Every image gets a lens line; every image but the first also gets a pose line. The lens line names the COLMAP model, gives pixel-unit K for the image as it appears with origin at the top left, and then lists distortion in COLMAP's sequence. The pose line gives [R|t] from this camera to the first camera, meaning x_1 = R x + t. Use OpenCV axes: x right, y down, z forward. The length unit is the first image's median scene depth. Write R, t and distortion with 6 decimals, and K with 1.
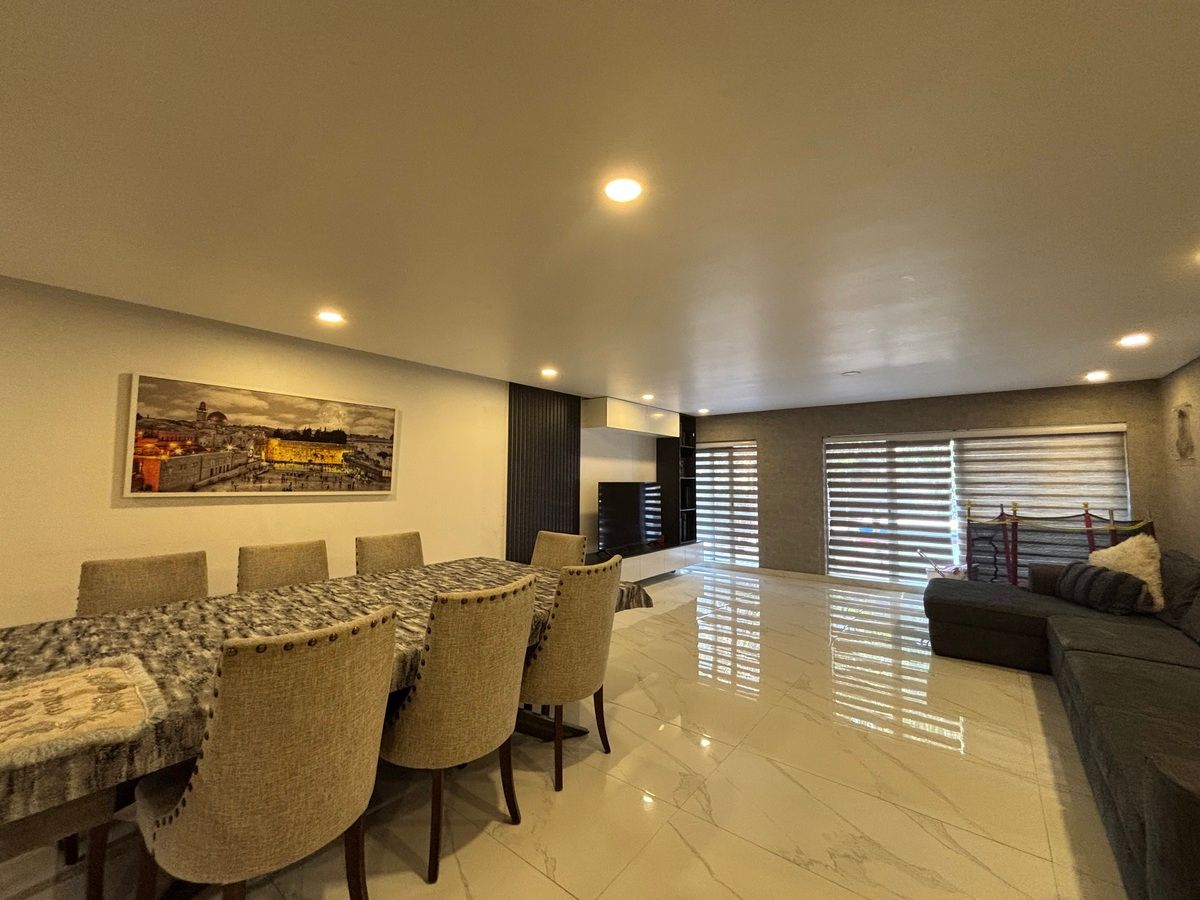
lens RADIAL K [[482.2, 0, 597.1], [0, 482.2, 450.0], [0, 0, 1]] dist [0.000203, 0.000364]
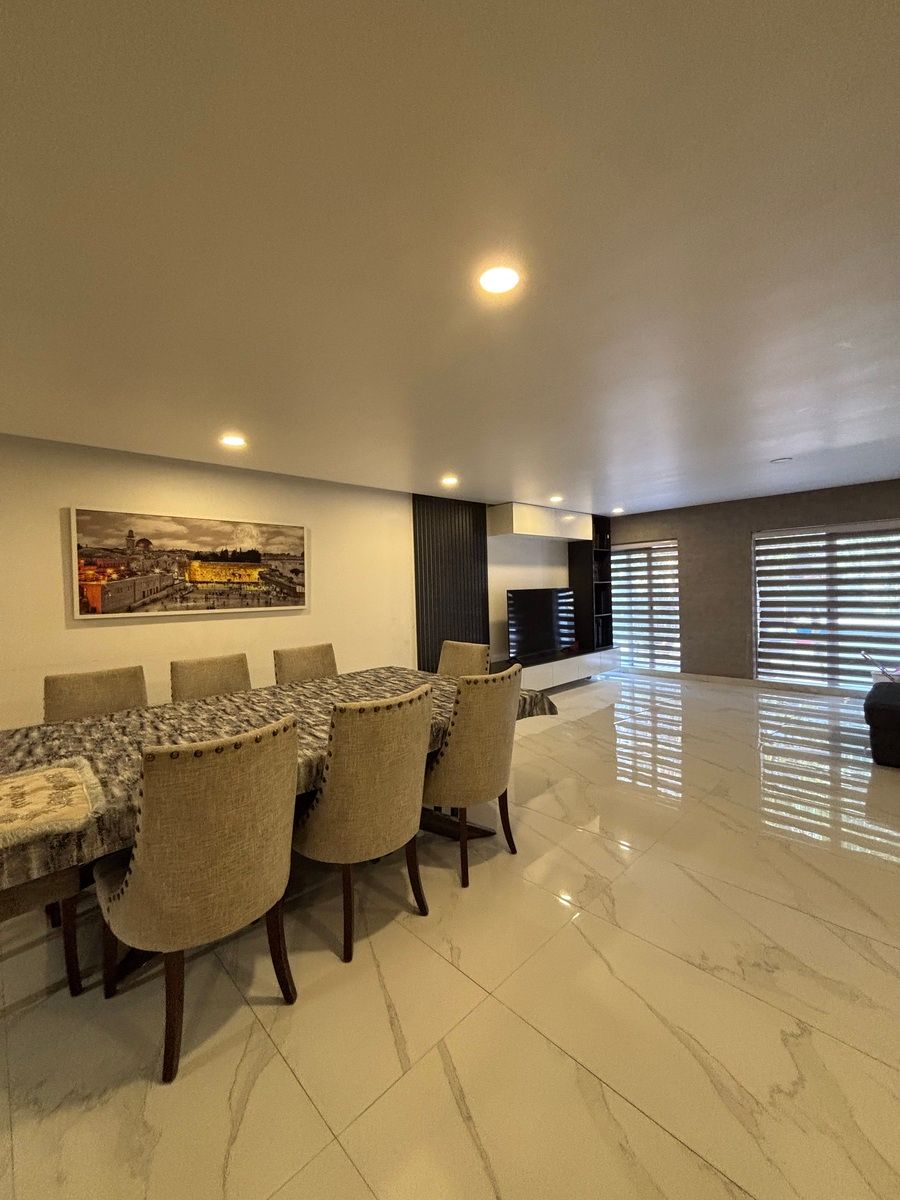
lens RADIAL K [[482.2, 0, 449.4], [0, 482.2, 596.8], [0, 0, 1]] dist [0.000203, 0.000364]
pose [[0.990242, -0.033504, -0.135273, 0.032361], [0.044381, 0.995948, 0.078214, -0.002837], [0.132105, -0.083454, 0.987716, 0.007791]]
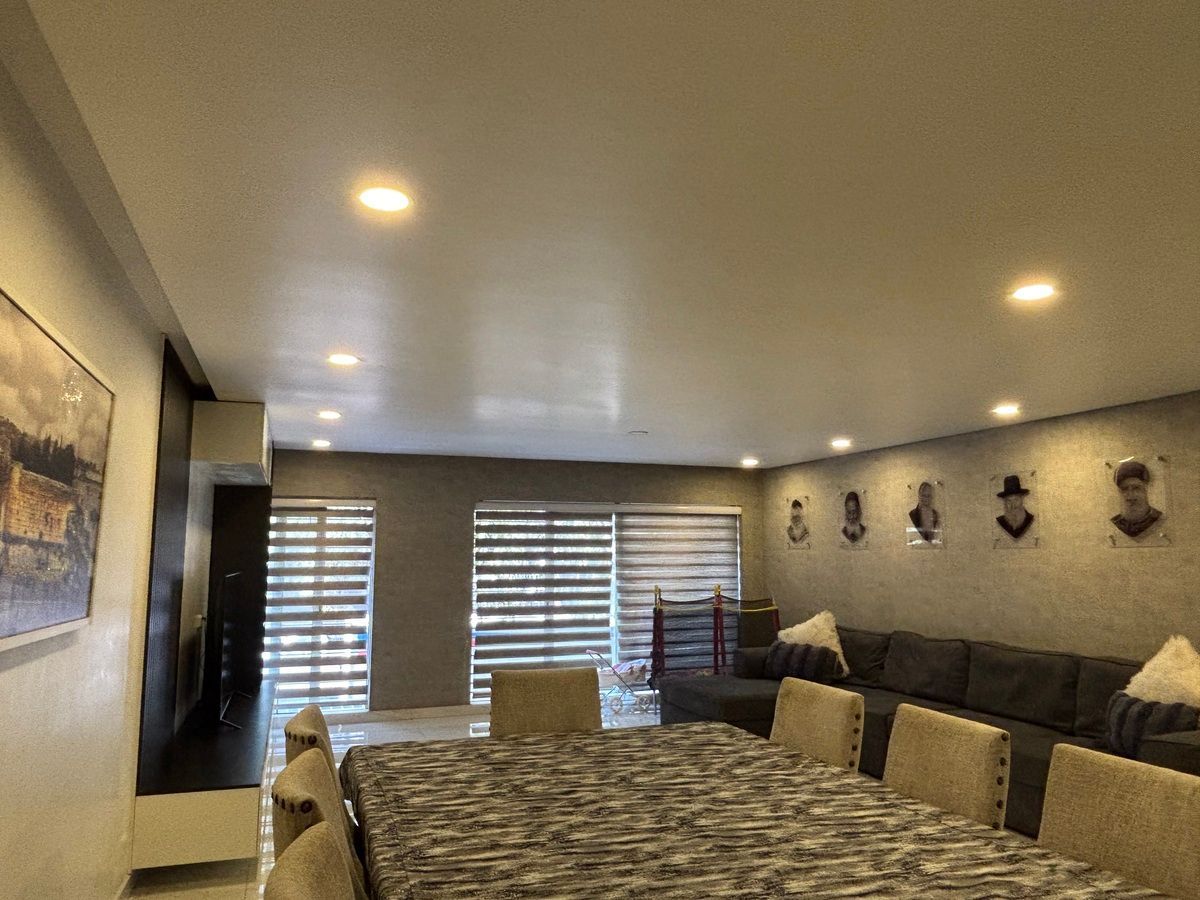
lens RADIAL K [[848.7, 0, 599.2], [0, 848.7, 443.1], [0, 0, 1]] dist [0.057625, 0.000069]
pose [[0.523176, 0.106631, 0.845528, -0.963728], [-0.047198, 0.994244, -0.096182, -0.000568], [-0.850917, 0.010413, 0.525197, 0.410026]]
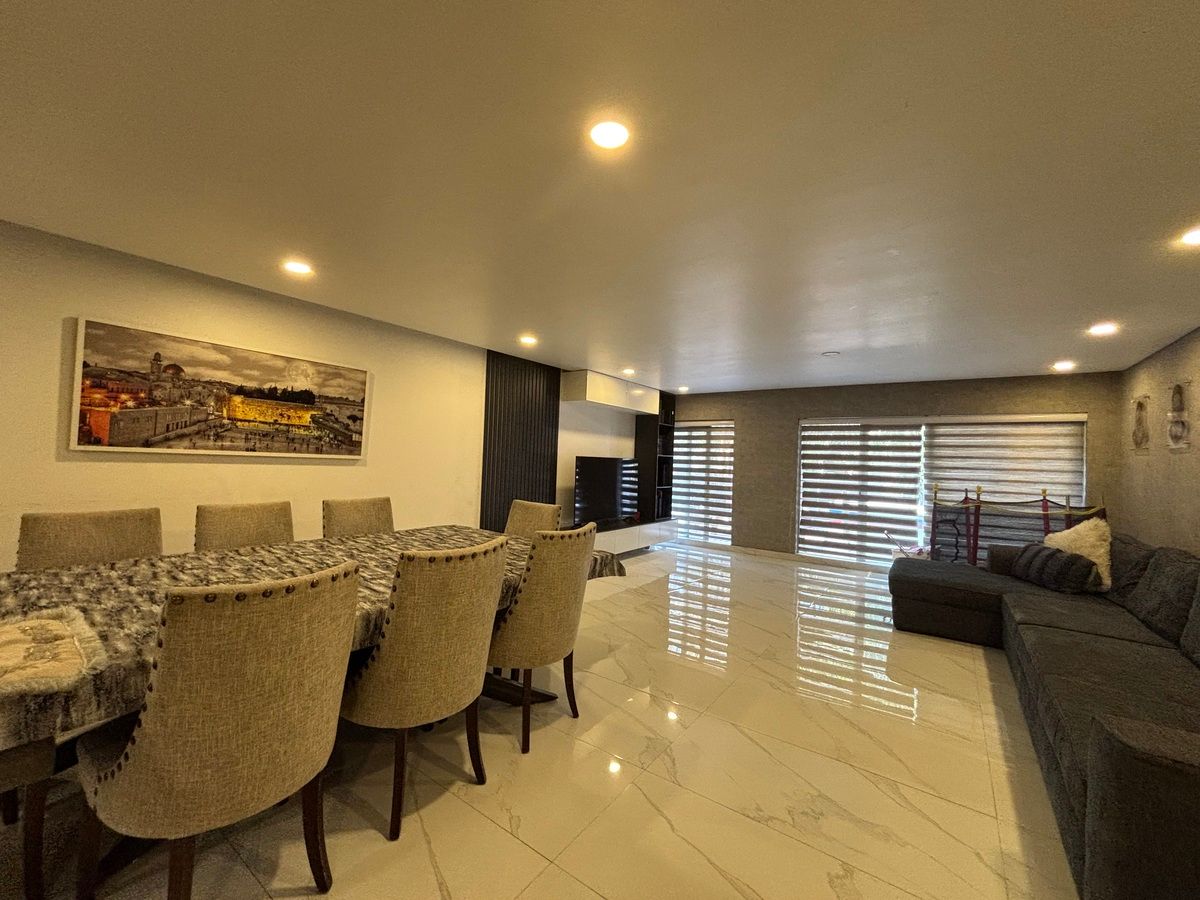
lens RADIAL K [[482.2, 0, 597.0], [0, 482.2, 450.0], [0, 0, 1]] dist [0.000203, 0.000364]
pose [[0.998535, 0.030975, 0.044359, 0.003203], [-0.032809, 0.998610, 0.041244, 0.021417], [-0.043020, -0.042639, 0.998164, 0.013537]]
